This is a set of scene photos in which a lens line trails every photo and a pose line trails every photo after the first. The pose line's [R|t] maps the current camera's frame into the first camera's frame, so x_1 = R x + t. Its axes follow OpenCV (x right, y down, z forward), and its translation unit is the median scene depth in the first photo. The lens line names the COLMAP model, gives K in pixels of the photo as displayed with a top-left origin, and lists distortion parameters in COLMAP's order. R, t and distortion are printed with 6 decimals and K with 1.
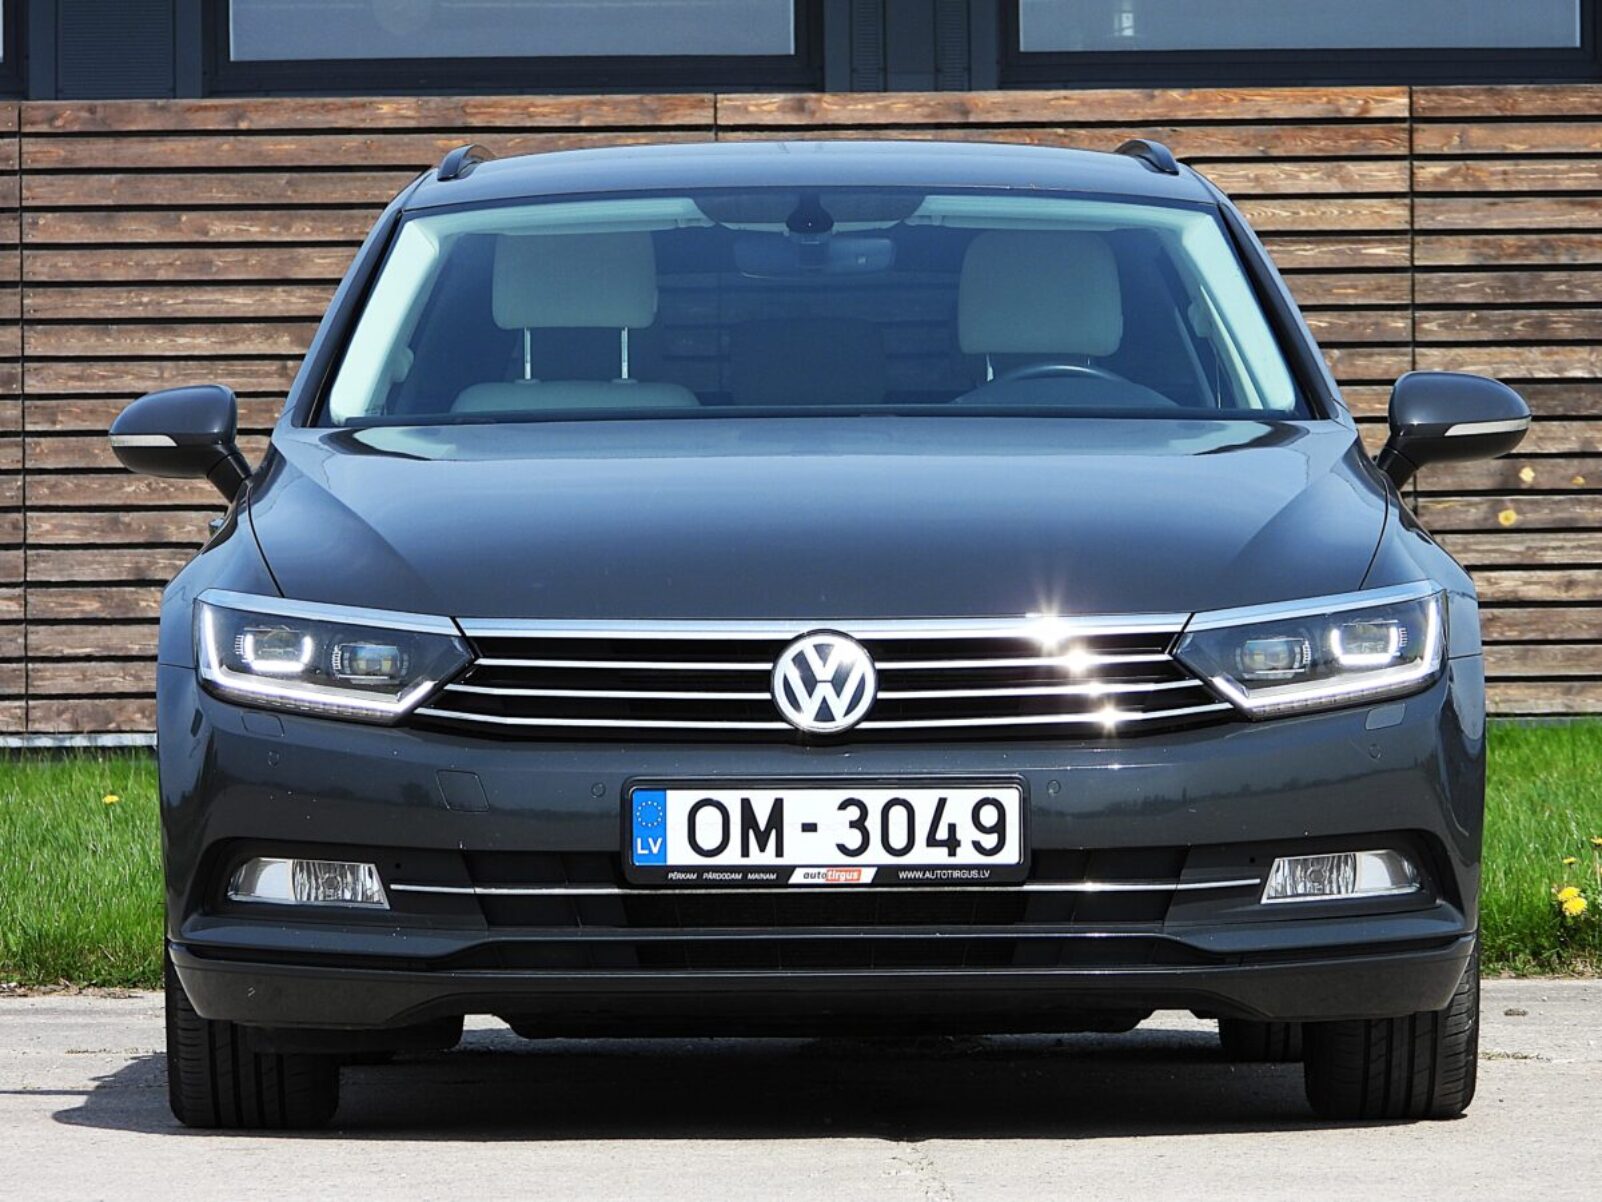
lens RADIAL K [[10573.7, 0, 801.0], [0, 10573.7, 601.0], [0, 0, 1]] dist [-2.183056, 10.144437]
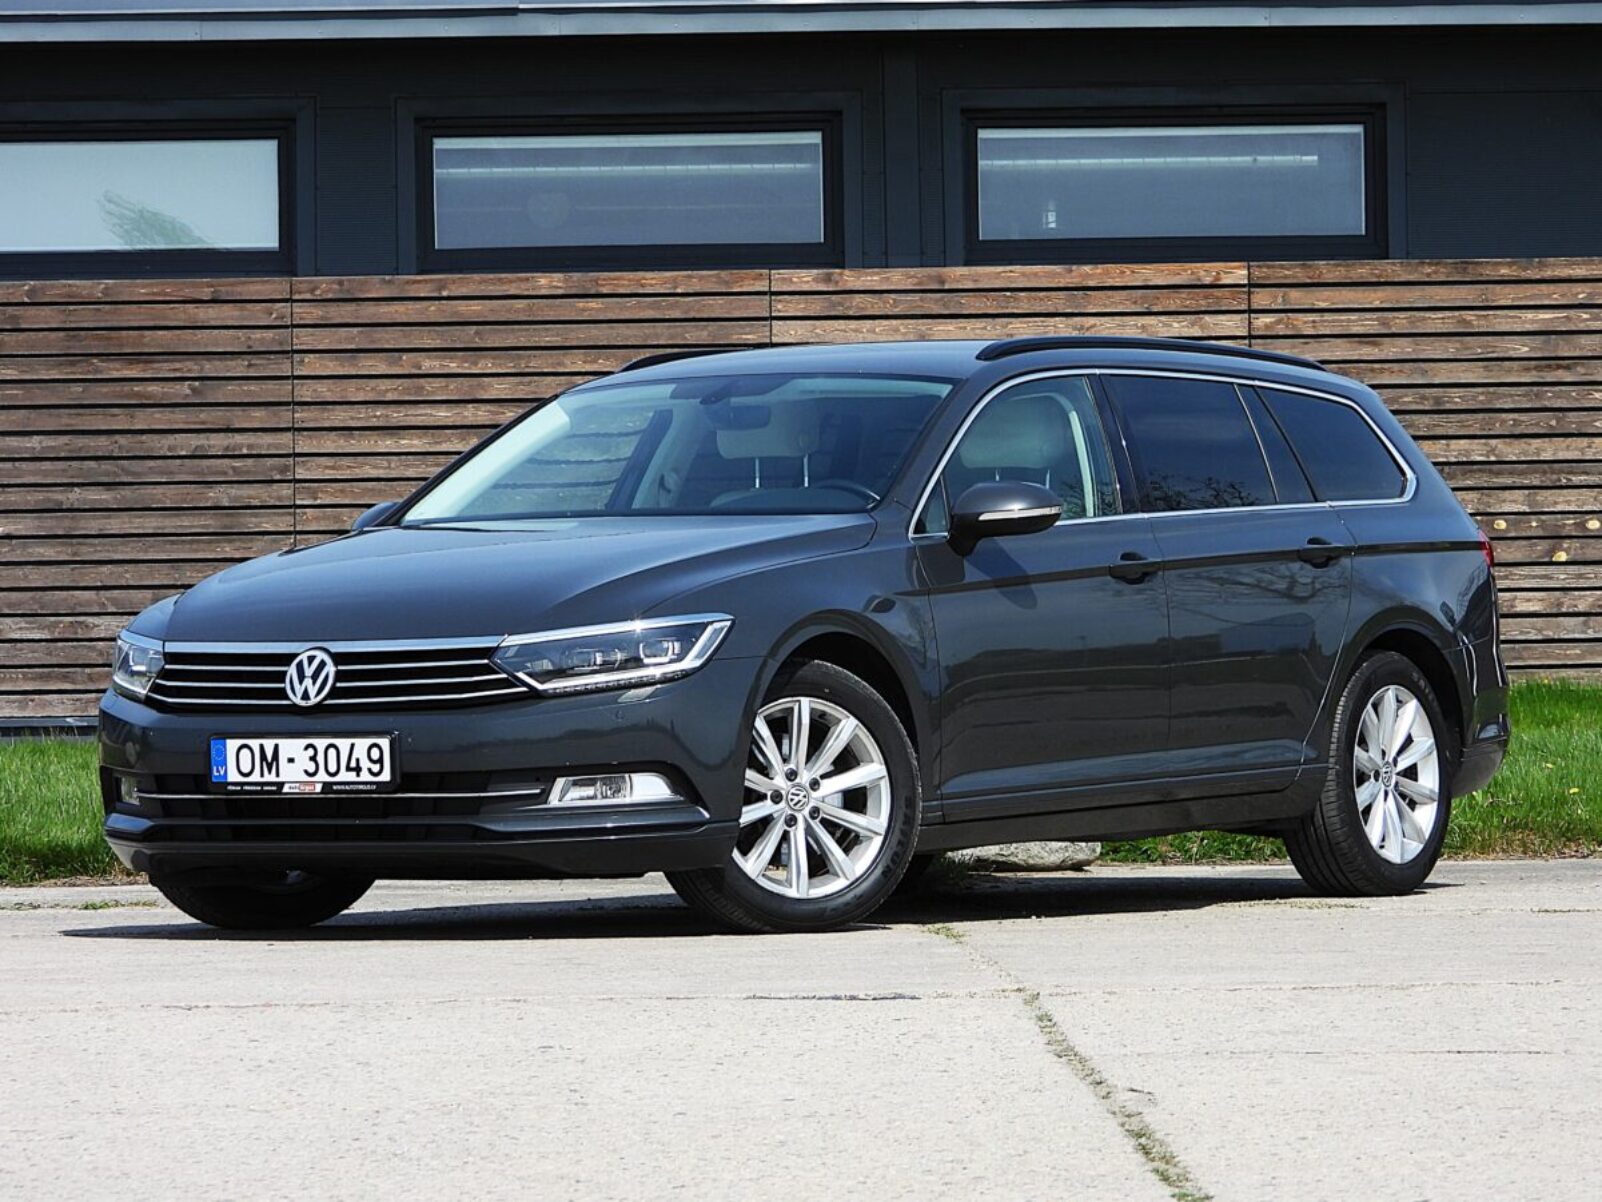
lens RADIAL K [[8010.9, 0, 801.0], [0, 8010.9, 601.0], [0, 0, 1]] dist [-2.697852, 0.378088]
pose [[0.998974, -0.004101, -0.045095, 0.045541], [0.004031, 0.999991, -0.001652, -0.000783], [0.045102, 0.001469, 0.998981, -0.096790]]
